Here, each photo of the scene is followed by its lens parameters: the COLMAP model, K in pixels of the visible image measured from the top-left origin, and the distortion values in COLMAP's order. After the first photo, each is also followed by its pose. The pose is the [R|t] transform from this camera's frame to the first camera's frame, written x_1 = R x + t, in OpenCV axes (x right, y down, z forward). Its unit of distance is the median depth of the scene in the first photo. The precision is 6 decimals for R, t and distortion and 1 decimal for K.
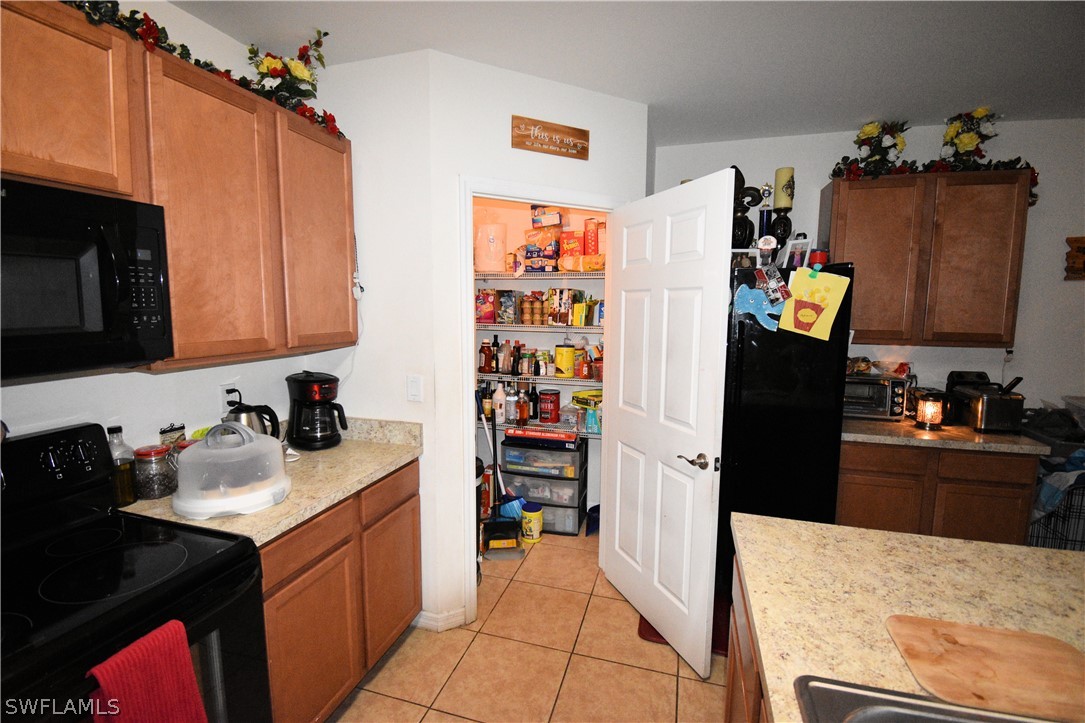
lens RADIAL K [[498.9, 0, 534.9], [0, 498.9, 376.5], [0, 0, 1]] dist [-0.008673, -0.002873]
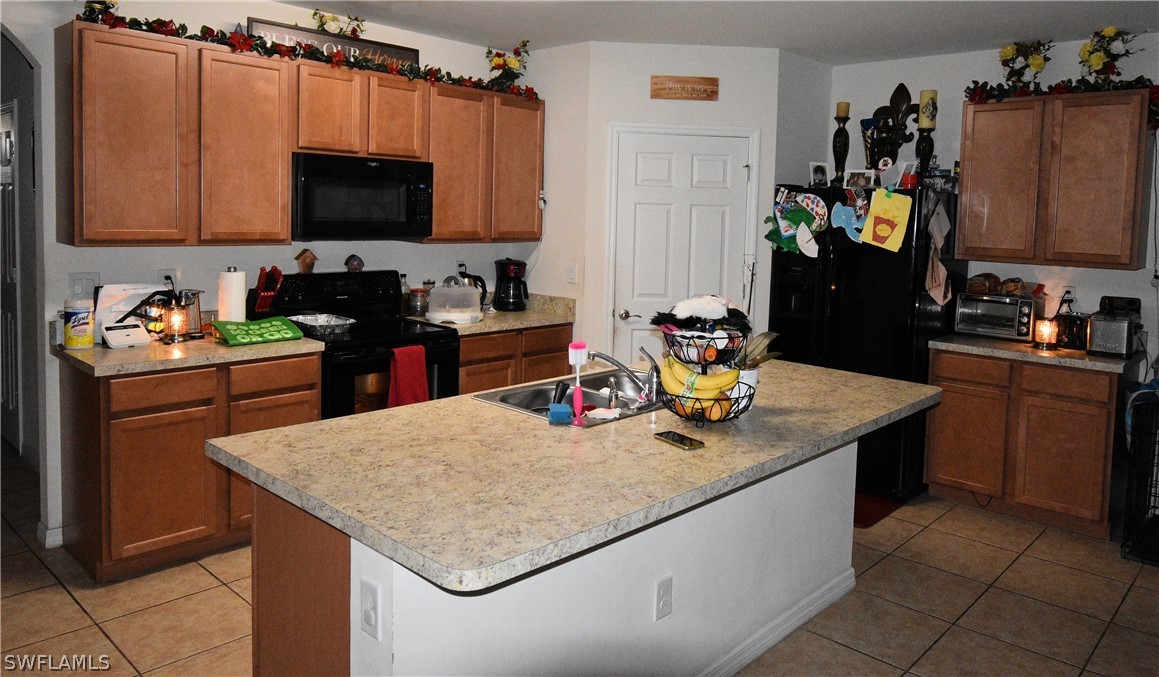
lens RADIAL K [[794.5, 0, 580.2], [0, 794.5, 337.1], [0, 0, 1]] dist [-0.002749, 0.001502]
pose [[0.893029, 0.089109, -0.441089, 0.812462], [-0.085571, 0.995940, 0.027952, 0.144297], [0.441789, 0.012782, 0.897028, -1.036887]]
